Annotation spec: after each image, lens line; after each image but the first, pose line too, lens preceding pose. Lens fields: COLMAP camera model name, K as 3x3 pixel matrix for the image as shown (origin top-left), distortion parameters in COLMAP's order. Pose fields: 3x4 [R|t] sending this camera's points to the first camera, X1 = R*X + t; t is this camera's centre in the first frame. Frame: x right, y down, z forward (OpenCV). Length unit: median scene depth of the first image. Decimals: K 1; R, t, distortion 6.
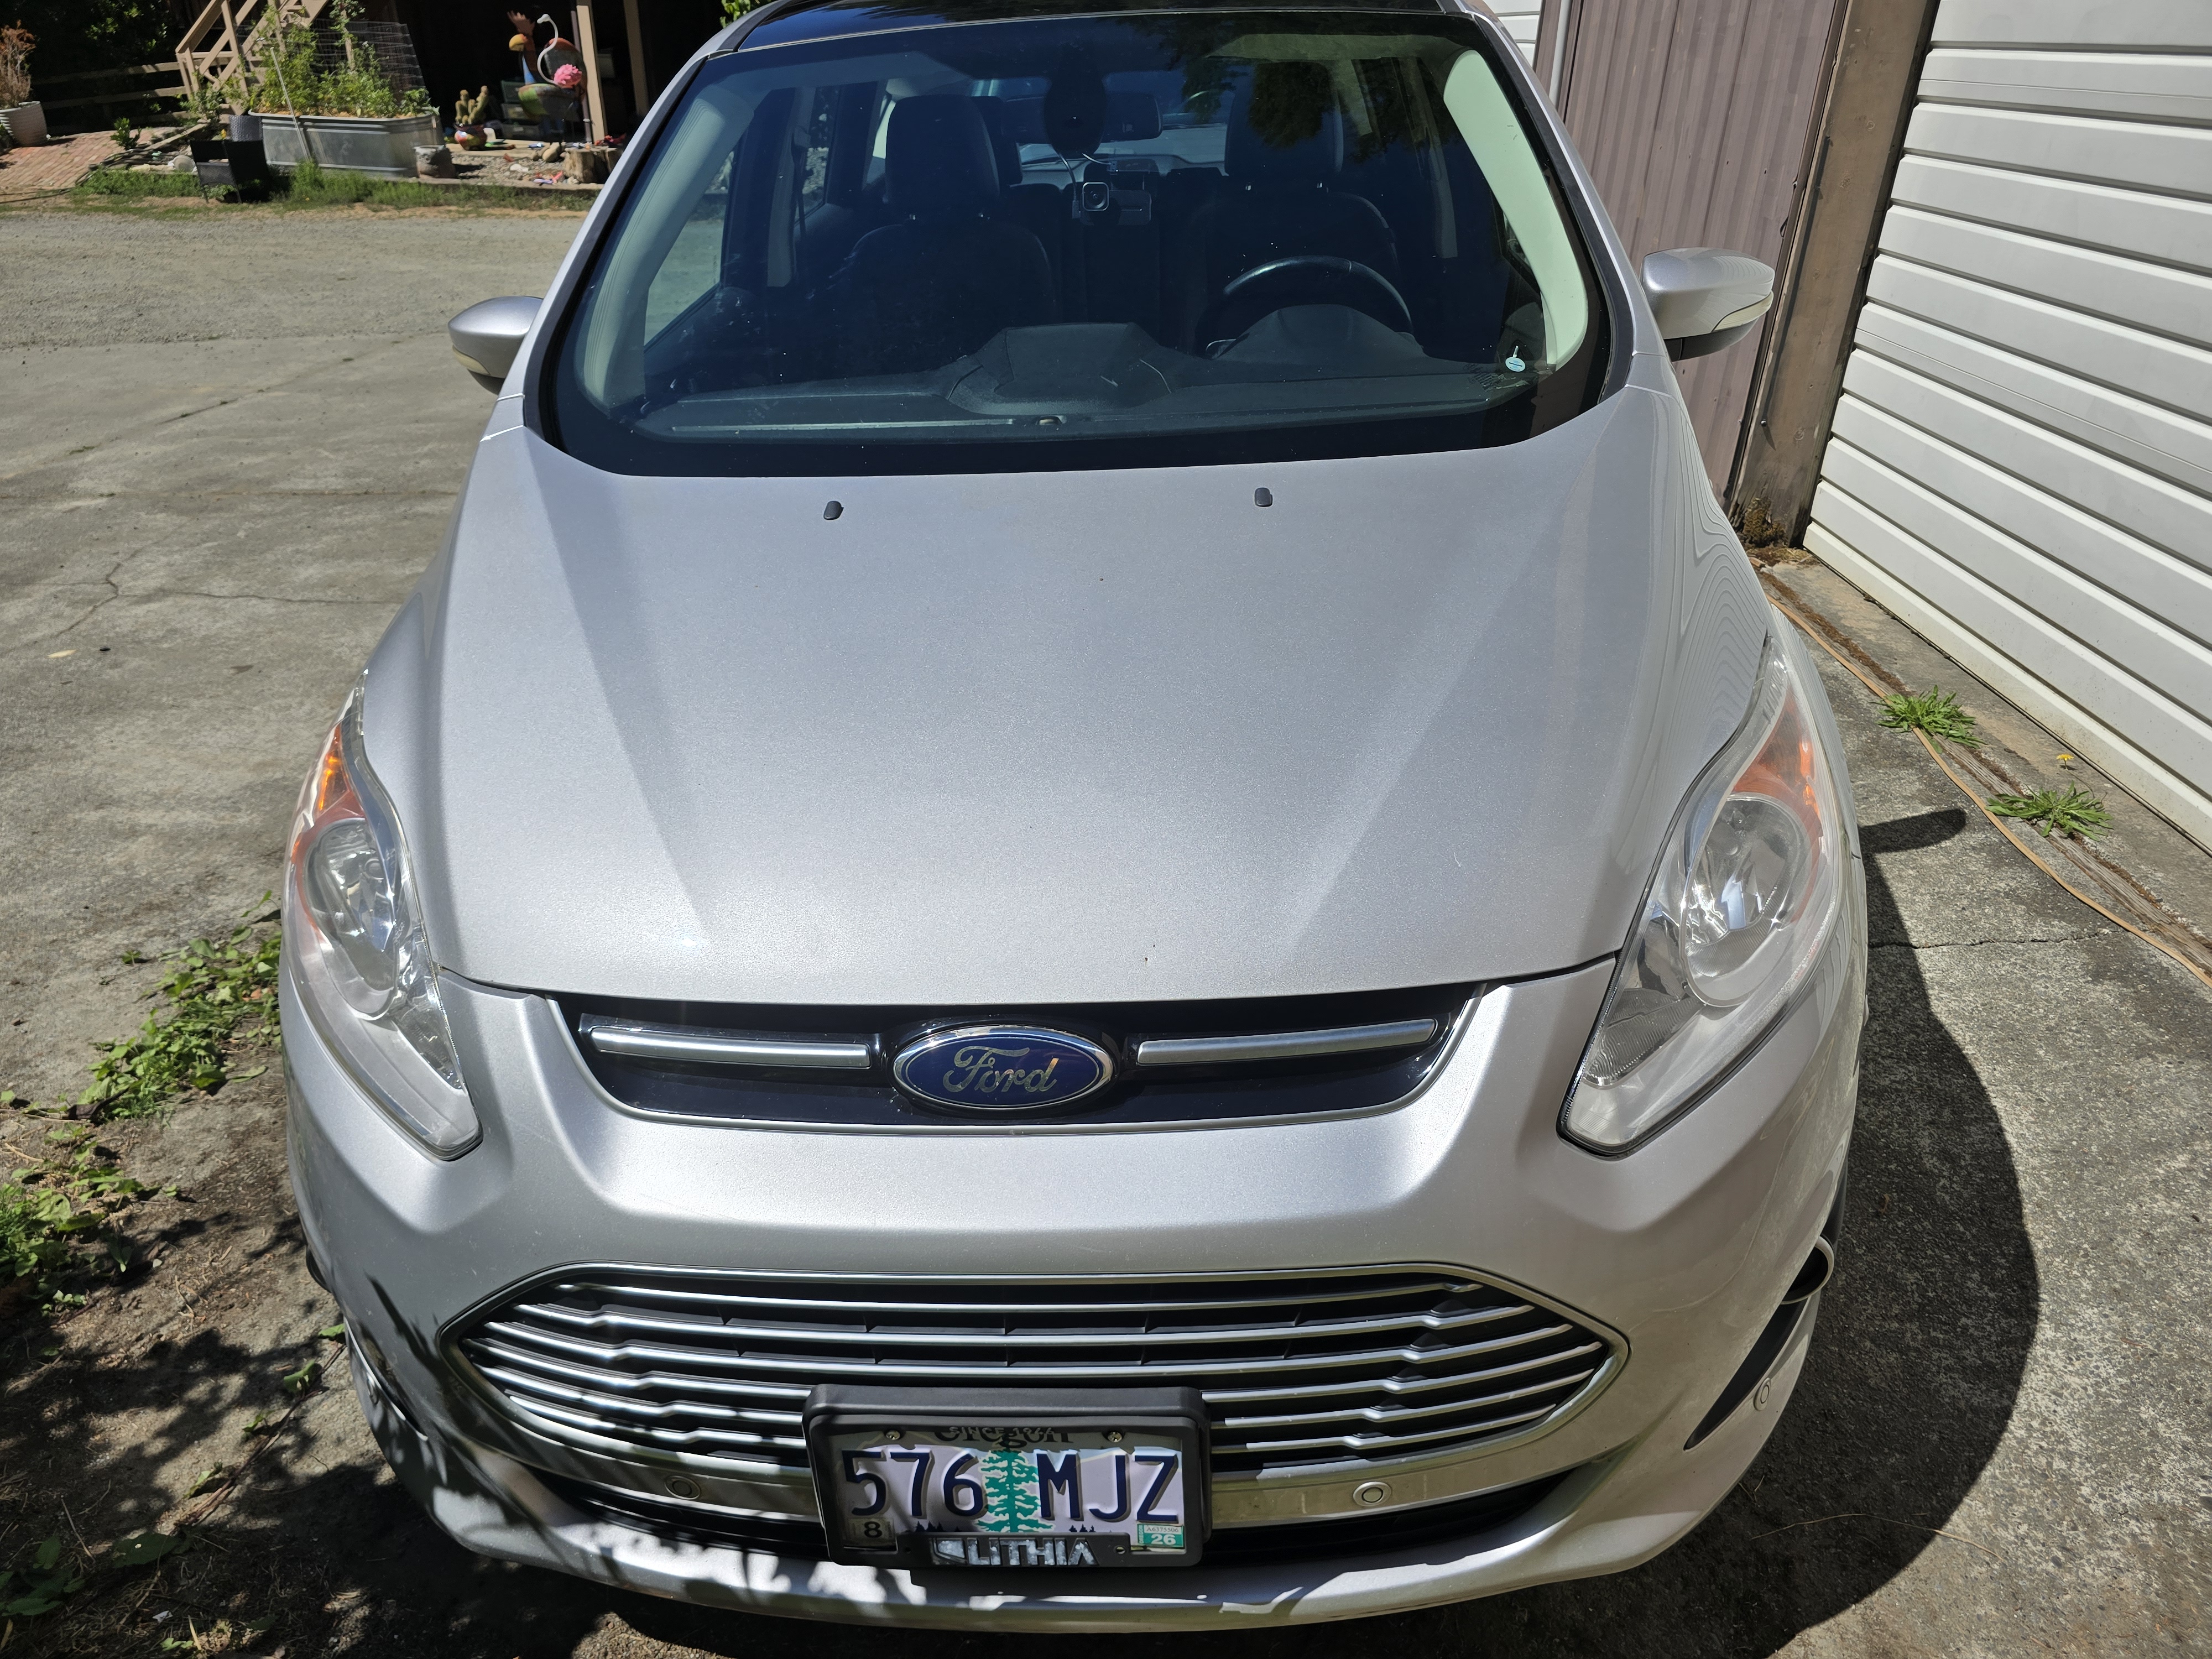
lens RADIAL K [[1495.4, 0, 1119.3], [0, 1495.4, 820.1], [0, 0, 1]] dist [0.041953, -0.027154]
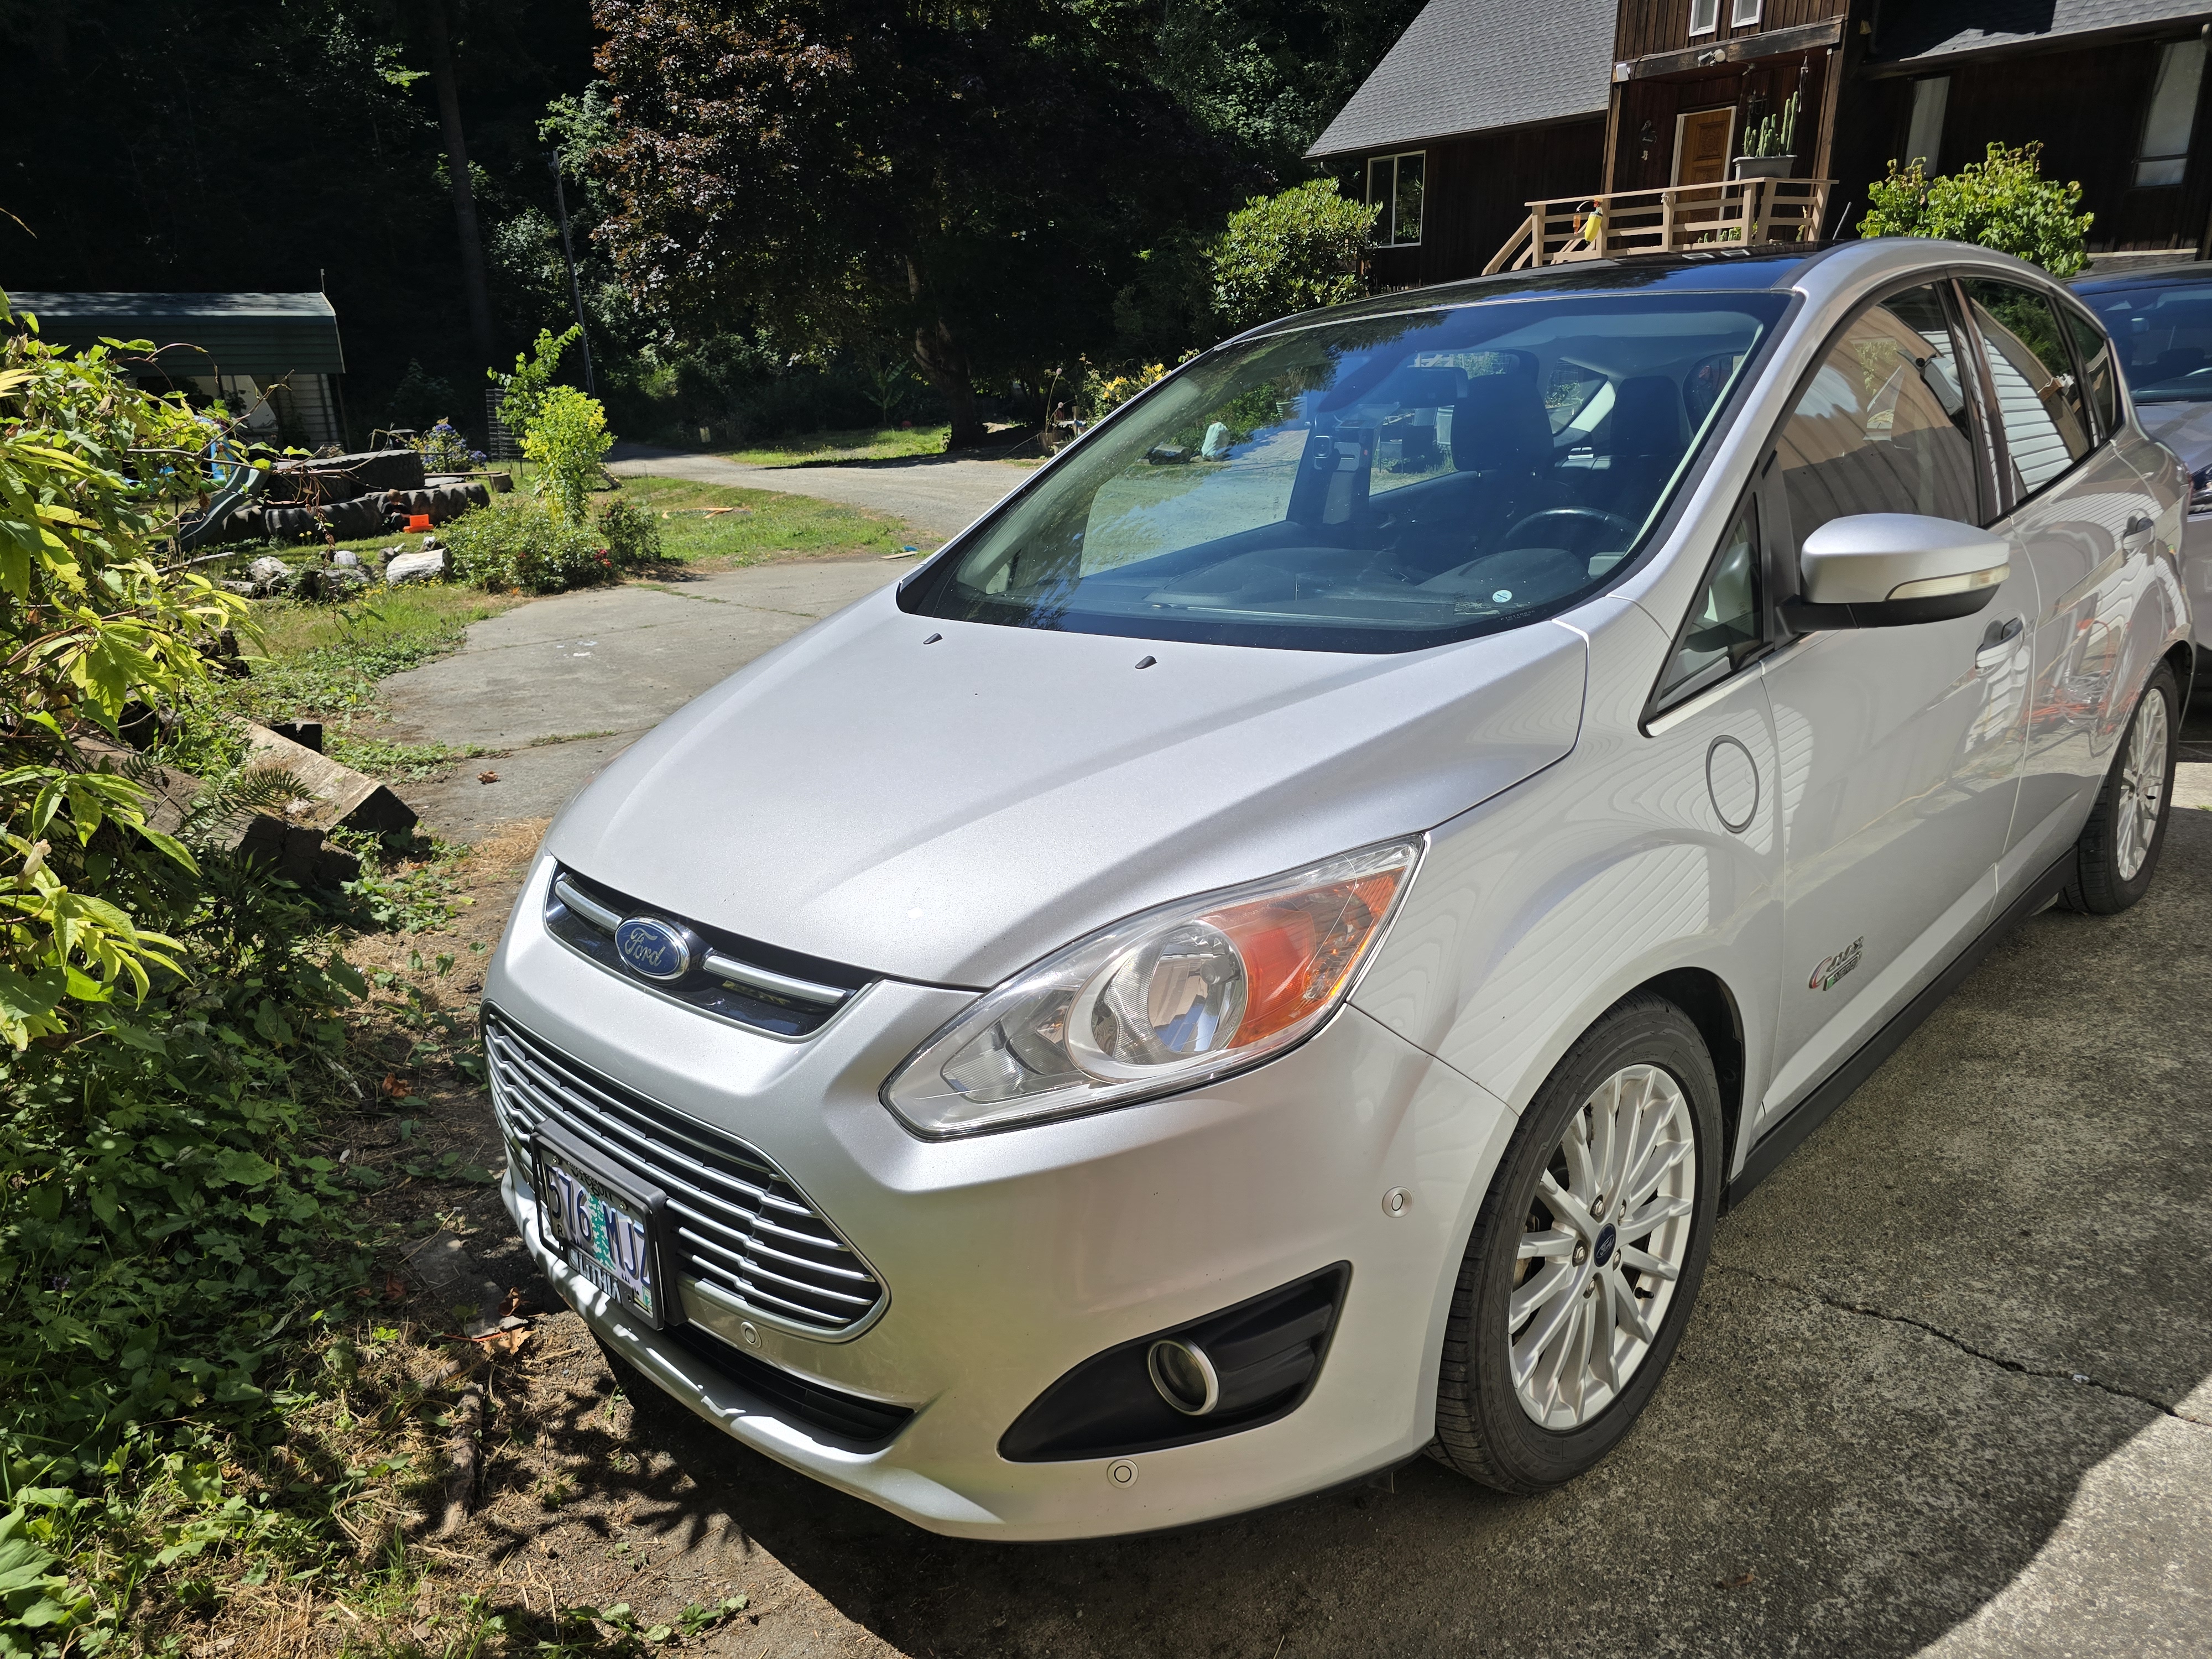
lens RADIAL K [[1495.4, 0, 1119.3], [0, 1495.4, 820.1], [0, 0, 1]] dist [0.041953, -0.027154]
pose [[0.743448, 0.181246, -0.643766, 1.198592], [-0.287750, 0.955614, -0.063261, -0.000992], [0.603726, 0.232275, 0.762603, 0.069043]]
